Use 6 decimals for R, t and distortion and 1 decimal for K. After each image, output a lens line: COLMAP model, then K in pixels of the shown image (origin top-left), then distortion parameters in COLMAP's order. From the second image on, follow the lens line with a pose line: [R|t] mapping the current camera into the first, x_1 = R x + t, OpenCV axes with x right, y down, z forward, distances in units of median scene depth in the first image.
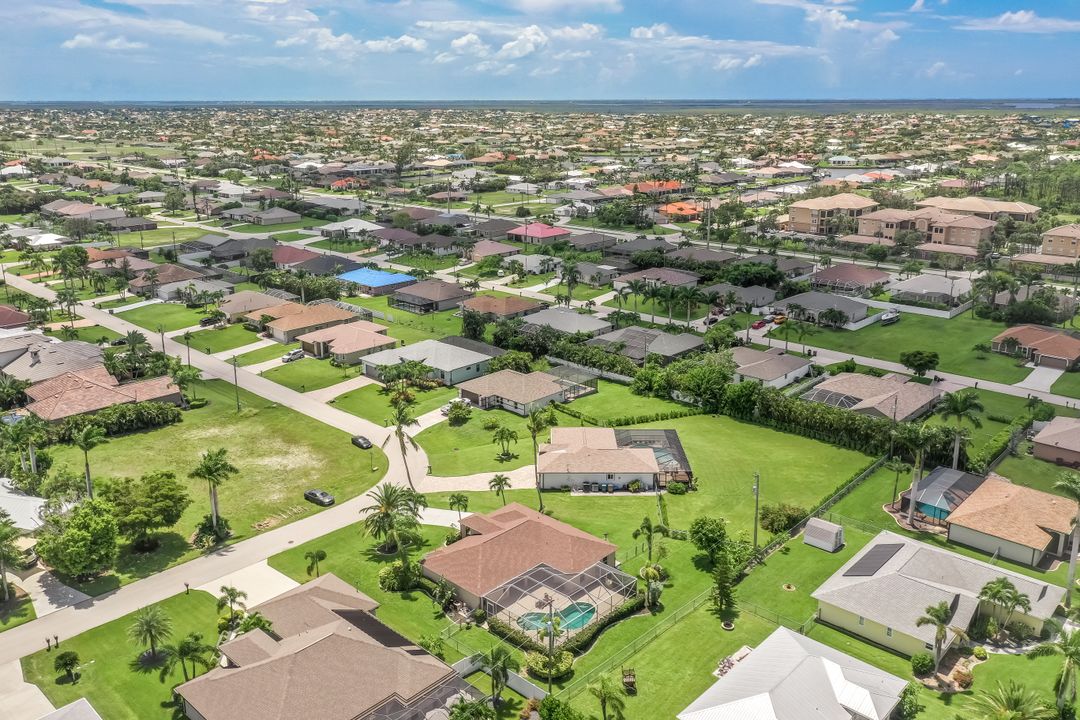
lens RADIAL K [[861.7, 0, 538.2], [0, 861.7, 363.1], [0, 0, 1]] dist [-0.002494, -0.002155]
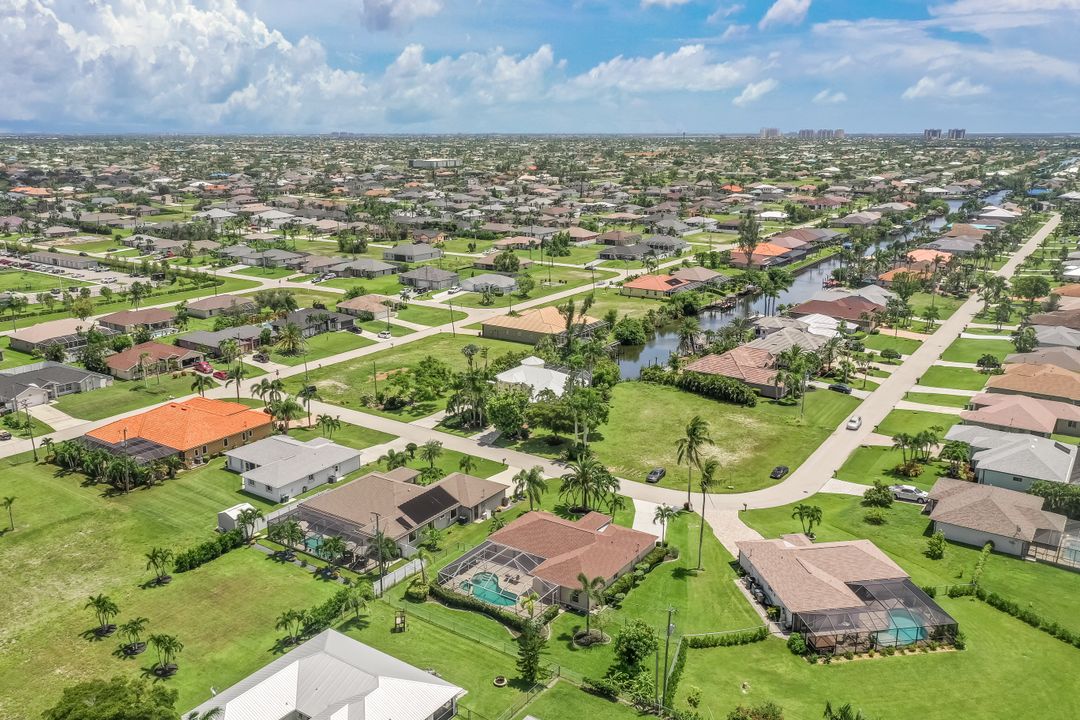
lens RADIAL K [[879.8, 0, 541.8], [0, 879.8, 359.1], [0, 0, 1]] dist [-0.001500, 0.000497]
pose [[0.148046, 0.248334, -0.957294, 0.686098], [-0.284992, 0.937613, 0.199154, -0.153338], [0.947028, 0.243337, 0.209583, 0.478799]]
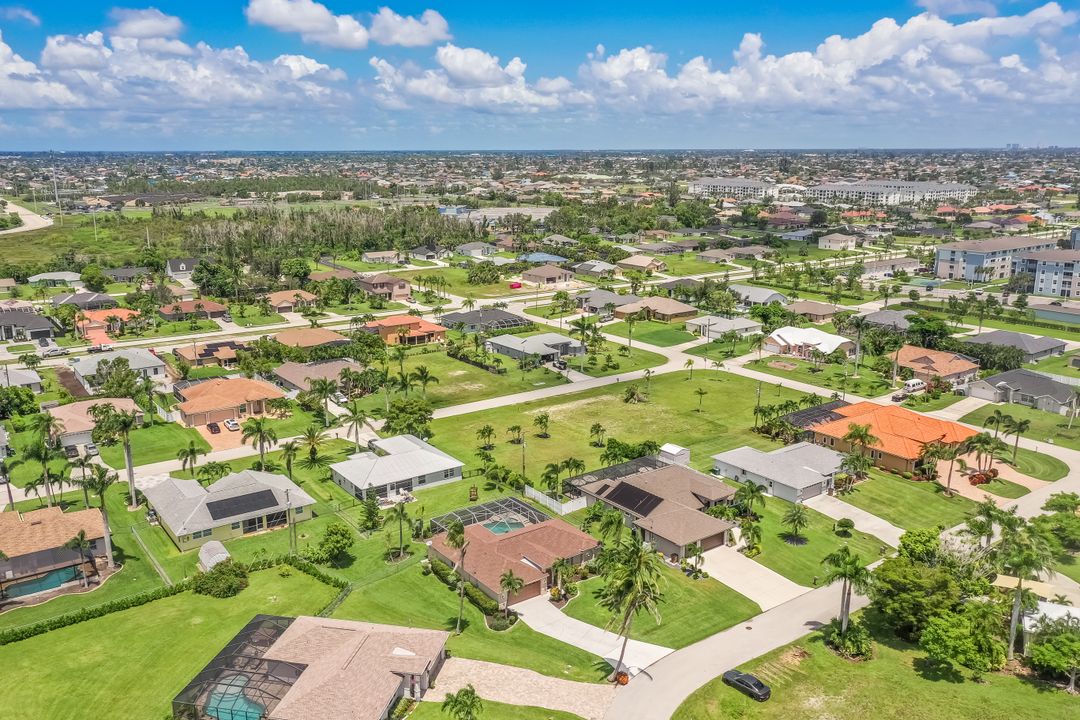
lens RADIAL K [[861.7, 0, 538.2], [0, 861.7, 363.1], [0, 0, 1]] dist [-0.002494, -0.002155]
pose [[-0.979590, -0.038338, 0.197314, -0.190258], [0.068967, 0.857942, 0.509096, -0.412843], [-0.188802, 0.512314, -0.837788, 1.297808]]
